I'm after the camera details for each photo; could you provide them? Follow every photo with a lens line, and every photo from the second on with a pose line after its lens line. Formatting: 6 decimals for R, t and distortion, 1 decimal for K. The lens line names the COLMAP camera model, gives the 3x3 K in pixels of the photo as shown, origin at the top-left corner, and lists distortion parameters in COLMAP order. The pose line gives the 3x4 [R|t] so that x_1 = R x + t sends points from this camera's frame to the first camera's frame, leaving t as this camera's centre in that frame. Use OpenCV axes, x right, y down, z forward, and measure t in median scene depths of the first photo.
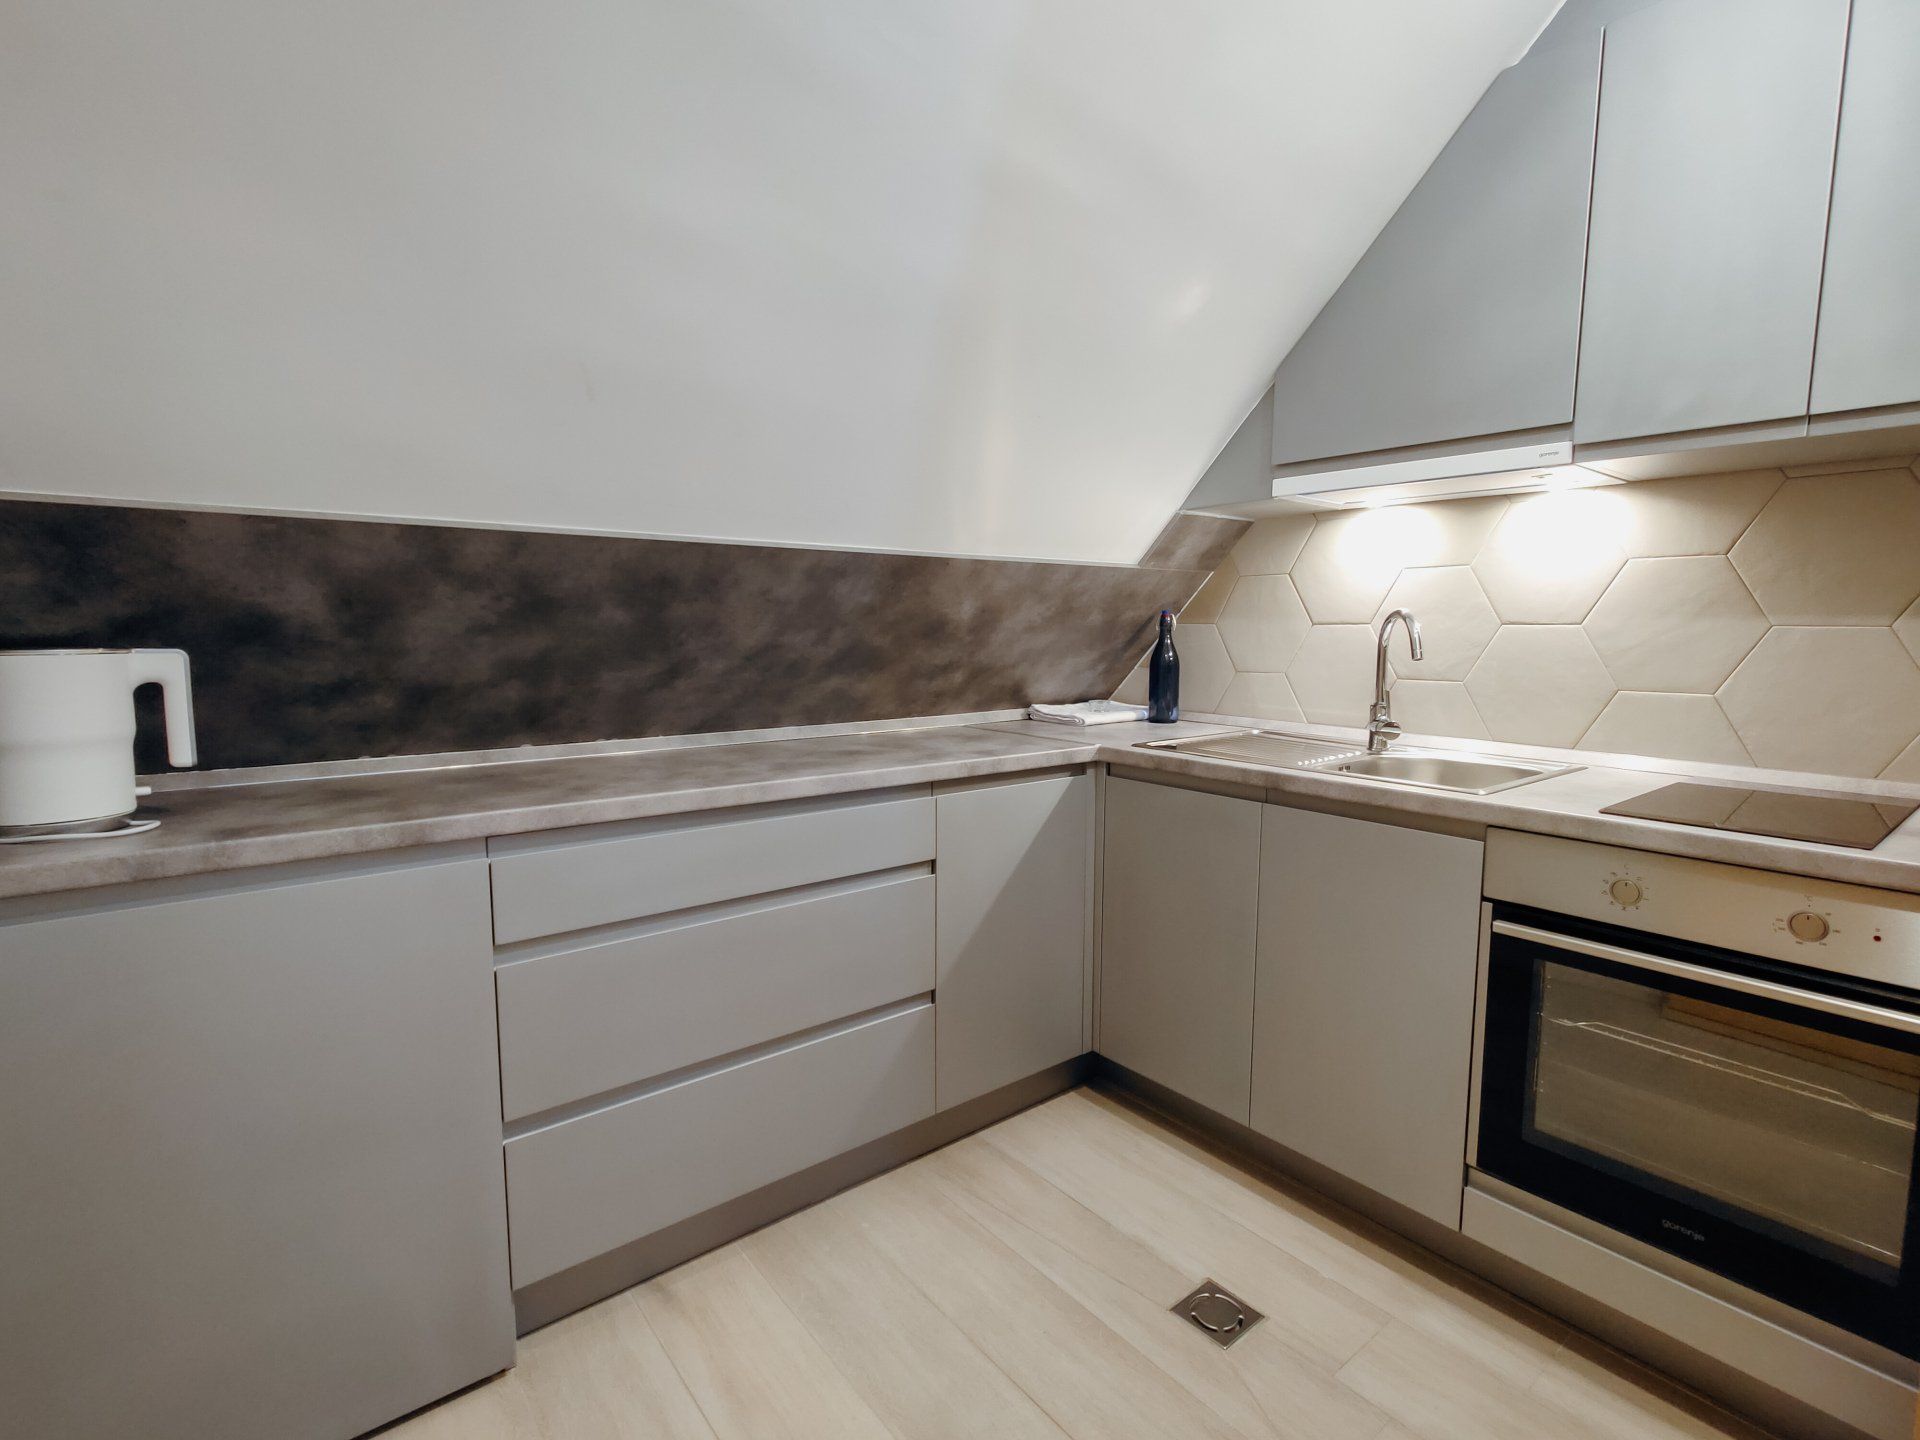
lens RADIAL K [[924.2, 0, 961.5], [0, 924.2, 722.4], [0, 0, 1]] dist [0.001378, 0.001544]
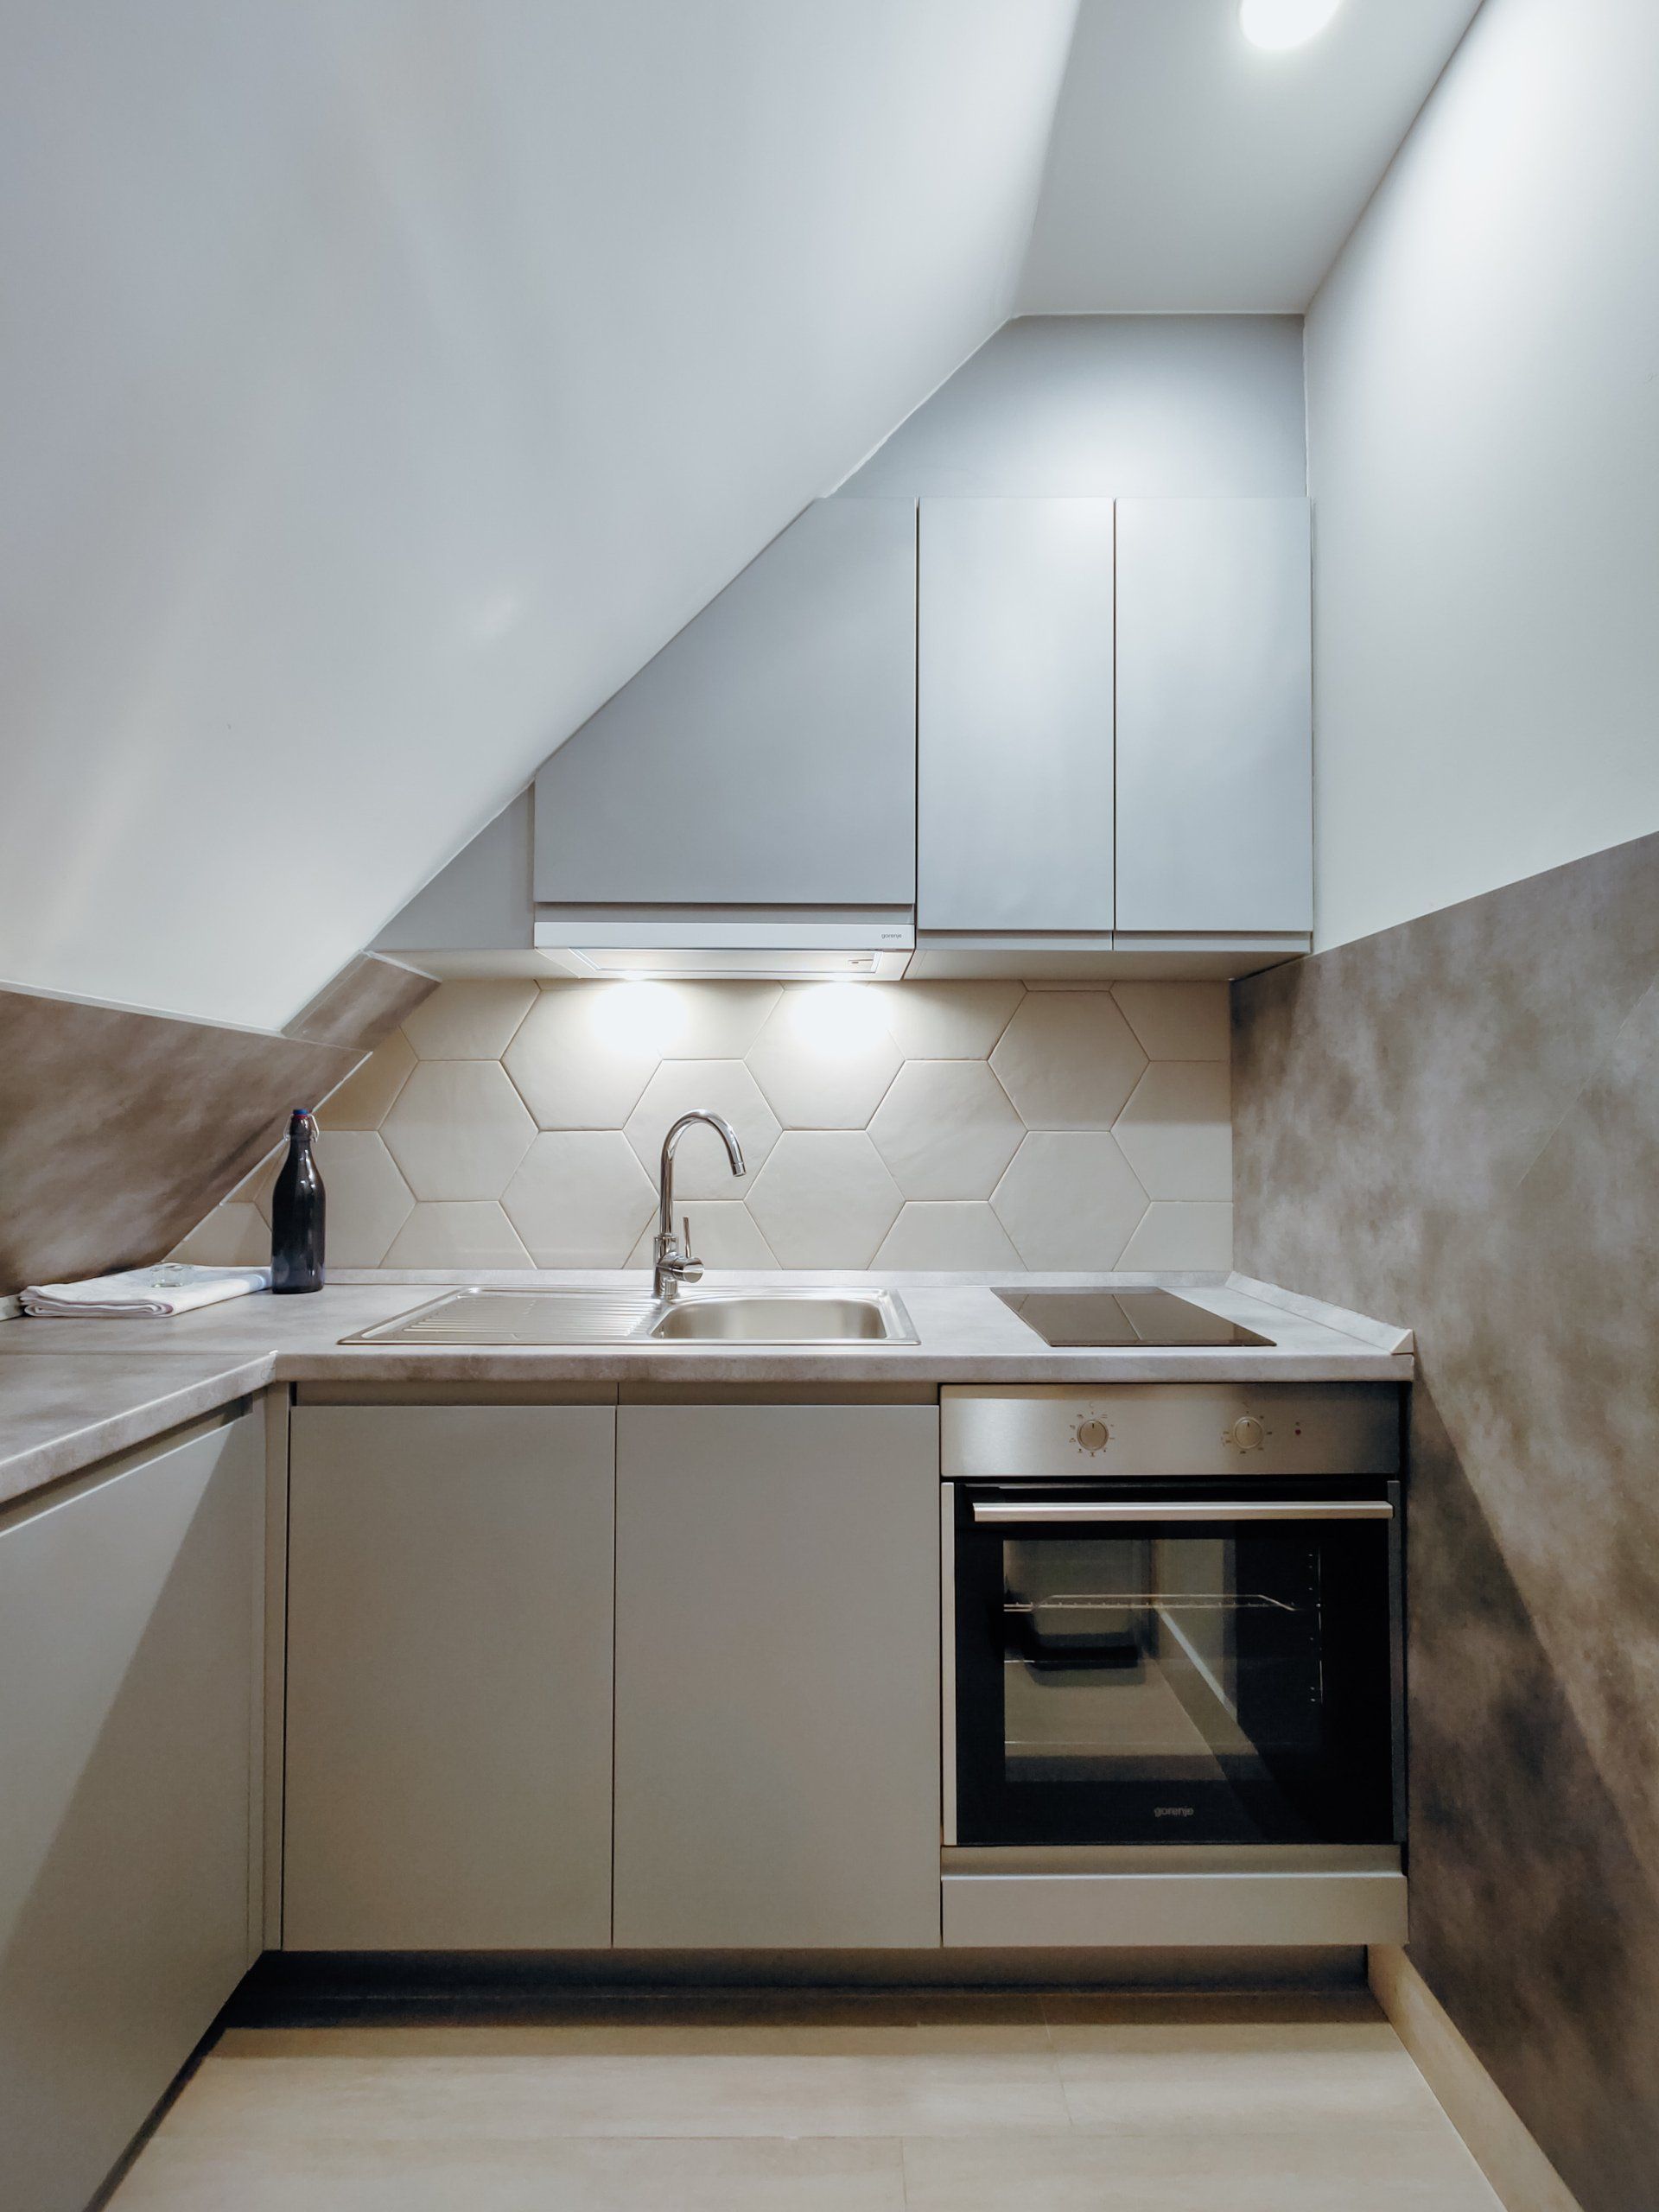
lens RADIAL K [[1064.7, 0, 831.7], [0, 1064.7, 1107.5], [0, 0, 1]] dist [0.001378, 0.001544]
pose [[0.617875, 0.014910, 0.786135, -0.144772], [0.085929, 0.992551, -0.086362, -0.036303], [-0.781567, 0.120913, 0.611991, 0.344371]]
